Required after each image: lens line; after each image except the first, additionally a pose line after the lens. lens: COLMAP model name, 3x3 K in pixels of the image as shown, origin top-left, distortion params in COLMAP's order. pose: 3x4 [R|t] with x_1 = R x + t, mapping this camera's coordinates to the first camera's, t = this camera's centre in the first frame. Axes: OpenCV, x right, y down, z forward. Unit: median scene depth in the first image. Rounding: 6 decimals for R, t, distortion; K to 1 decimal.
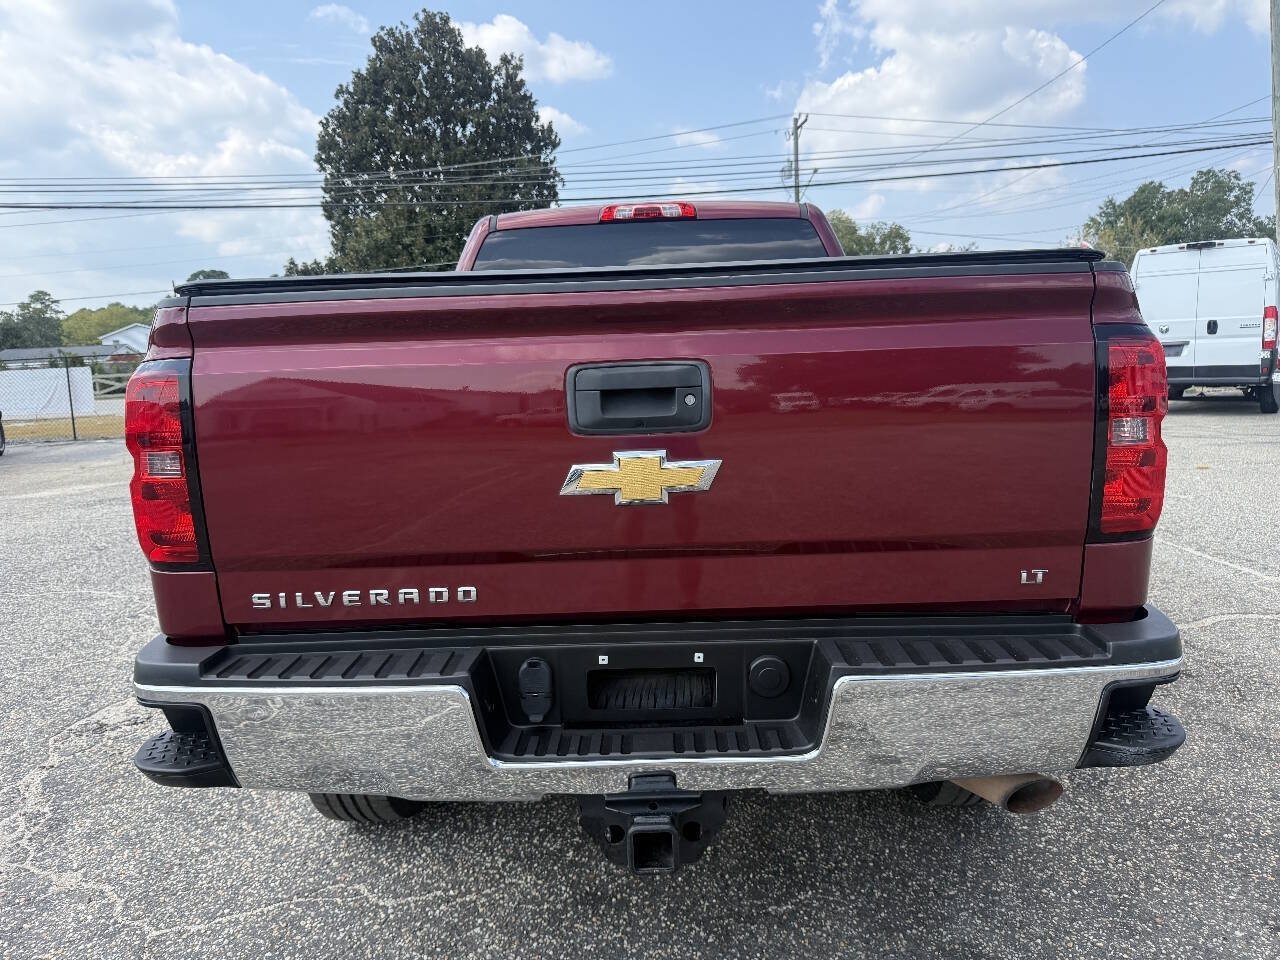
lens RADIAL K [[915.3, 0, 655.0], [0, 915.3, 469.3], [0, 0, 1]] dist [0.020128, -0.032866]
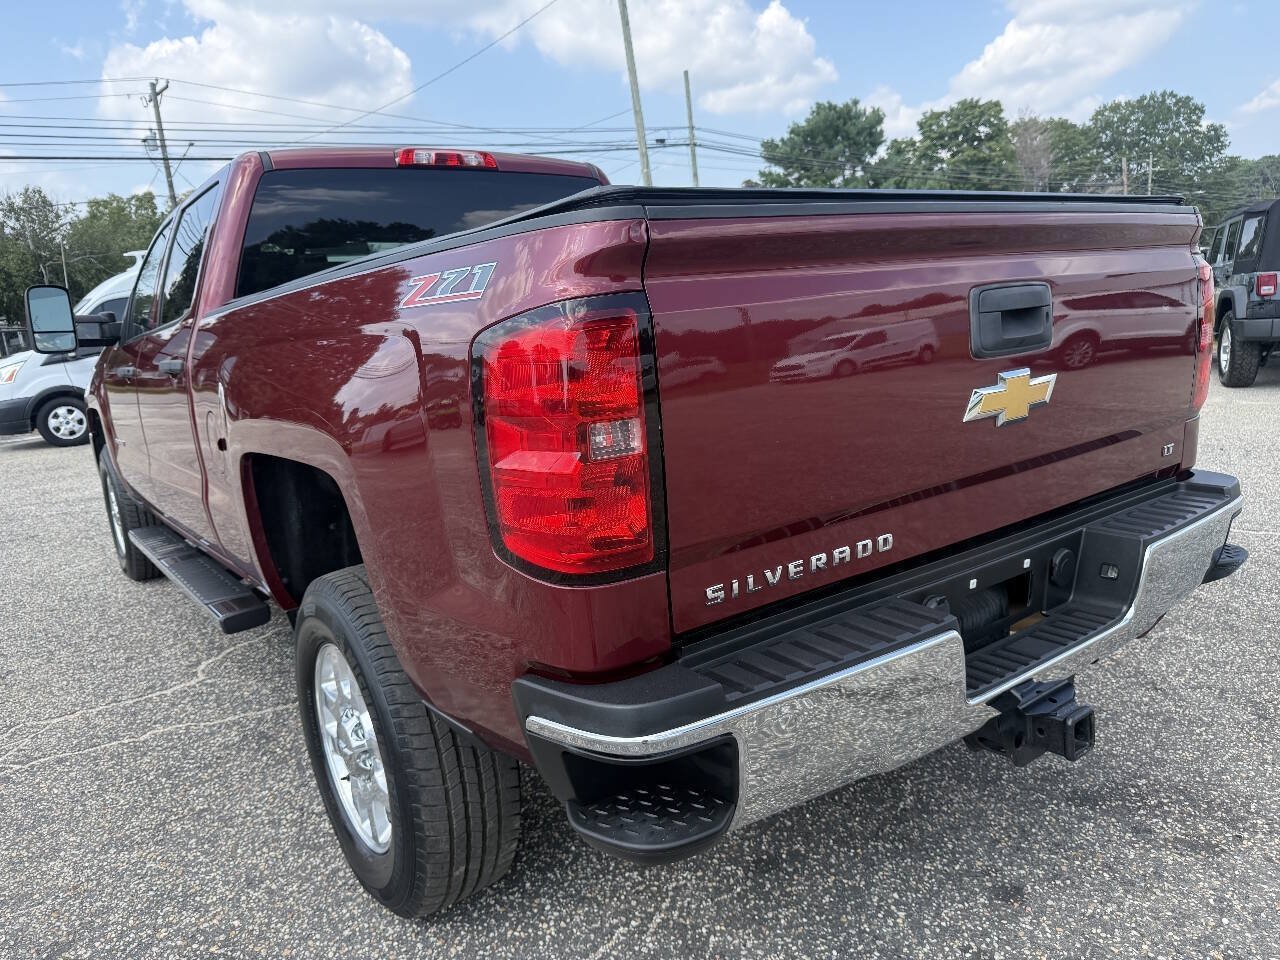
lens RADIAL K [[915.3, 0, 639.3], [0, 915.3, 472.4], [0, 0, 1]] dist [0.020128, -0.032866]
pose [[0.800358, -0.130387, 0.585172, -0.134265], [0.120872, 0.991114, 0.055517, -0.001981], [-0.587211, 0.026297, 0.809007, 0.056953]]
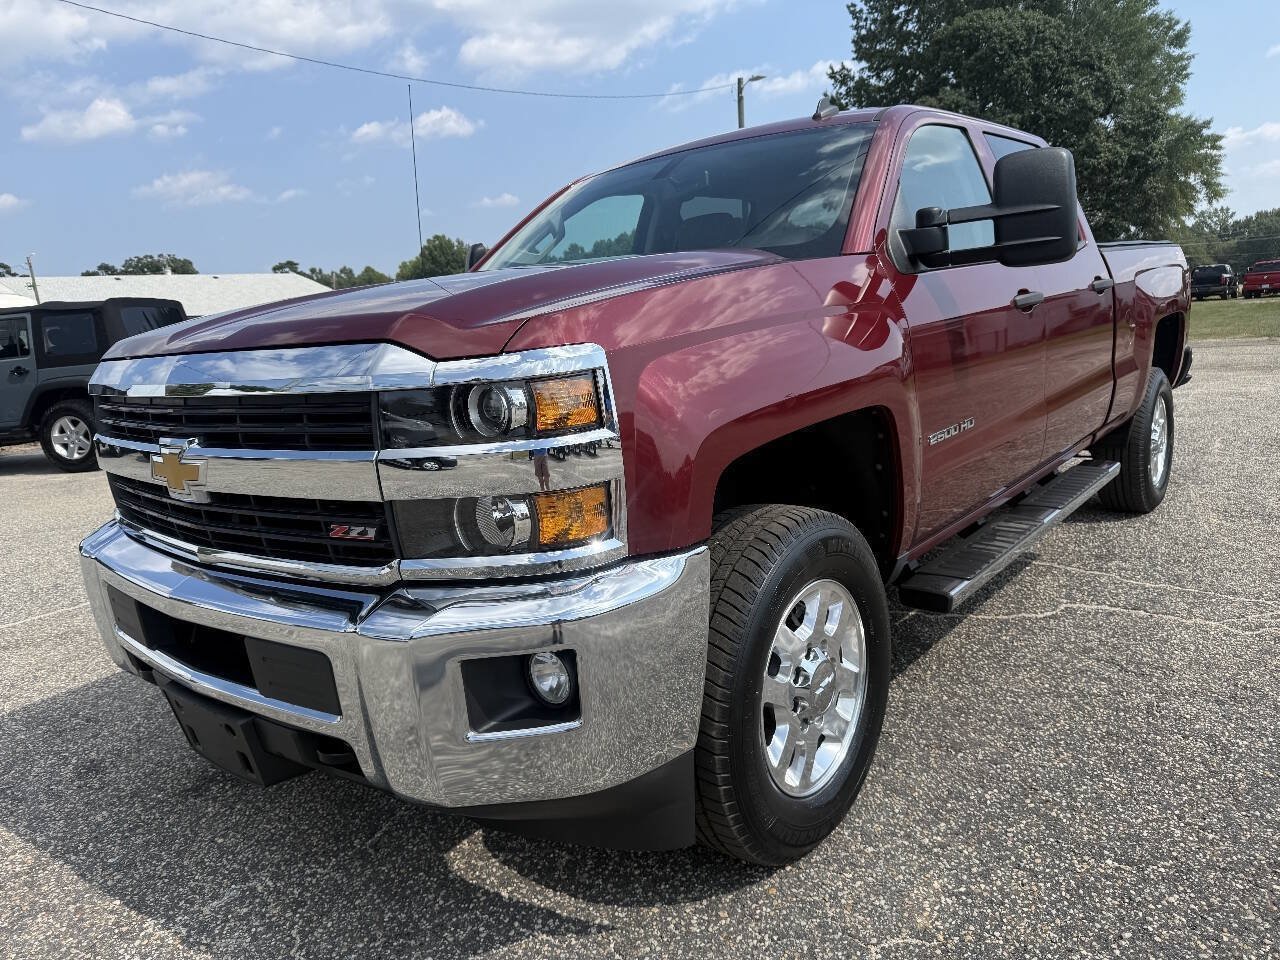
lens RADIAL K [[915.3, 0, 645.0], [0, 915.3, 475.8], [0, 0, 1]] dist [0.020128, -0.032866]
pose [[-0.776399, -0.012415, 0.630119, -0.160149], [0.178880, 0.954348, 0.239210, -0.064743], [-0.604323, 0.298438, -0.738734, 0.601228]]
